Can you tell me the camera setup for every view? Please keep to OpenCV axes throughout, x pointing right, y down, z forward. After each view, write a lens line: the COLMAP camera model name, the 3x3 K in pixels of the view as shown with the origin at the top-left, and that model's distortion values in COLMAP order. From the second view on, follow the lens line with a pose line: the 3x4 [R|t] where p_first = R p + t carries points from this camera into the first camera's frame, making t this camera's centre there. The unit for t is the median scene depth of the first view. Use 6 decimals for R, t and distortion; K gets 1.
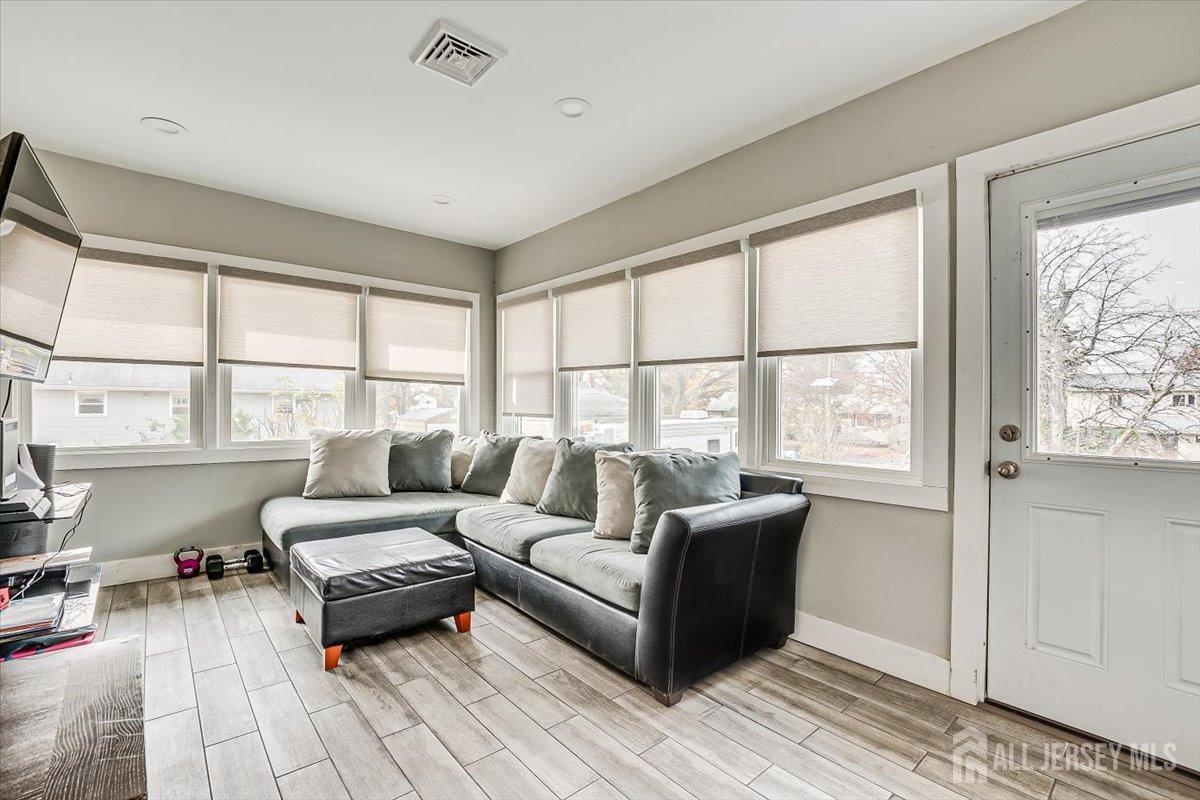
lens RADIAL K [[525.0, 0, 595.6], [0, 525.0, 402.4], [0, 0, 1]] dist [-0.021861, 0.003085]
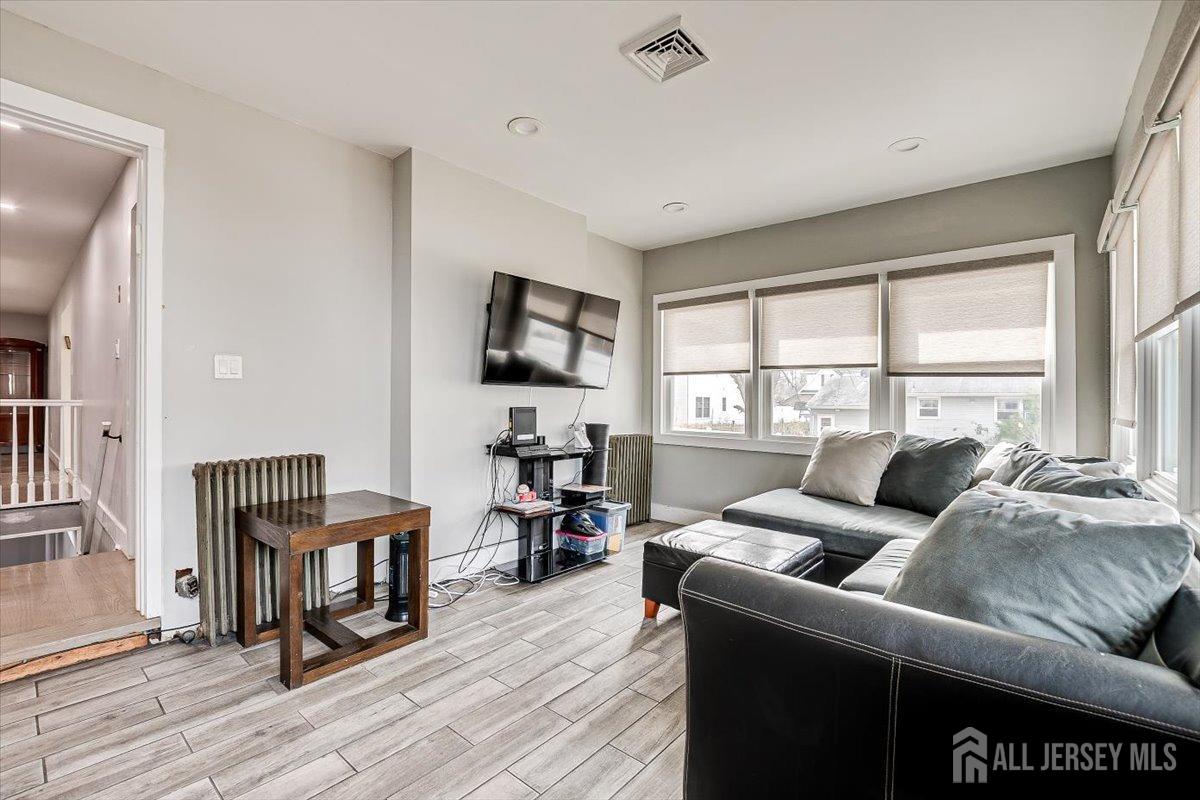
lens RADIAL K [[525.0, 0, 594.5], [0, 525.0, 401.8], [0, 0, 1]] dist [-0.021861, 0.003085]
pose [[0.153524, -0.006989, -0.988120, 0.373320], [-0.004603, 0.999959, -0.007788, 0.009936], [0.988134, 0.005744, 0.153486, 0.373713]]
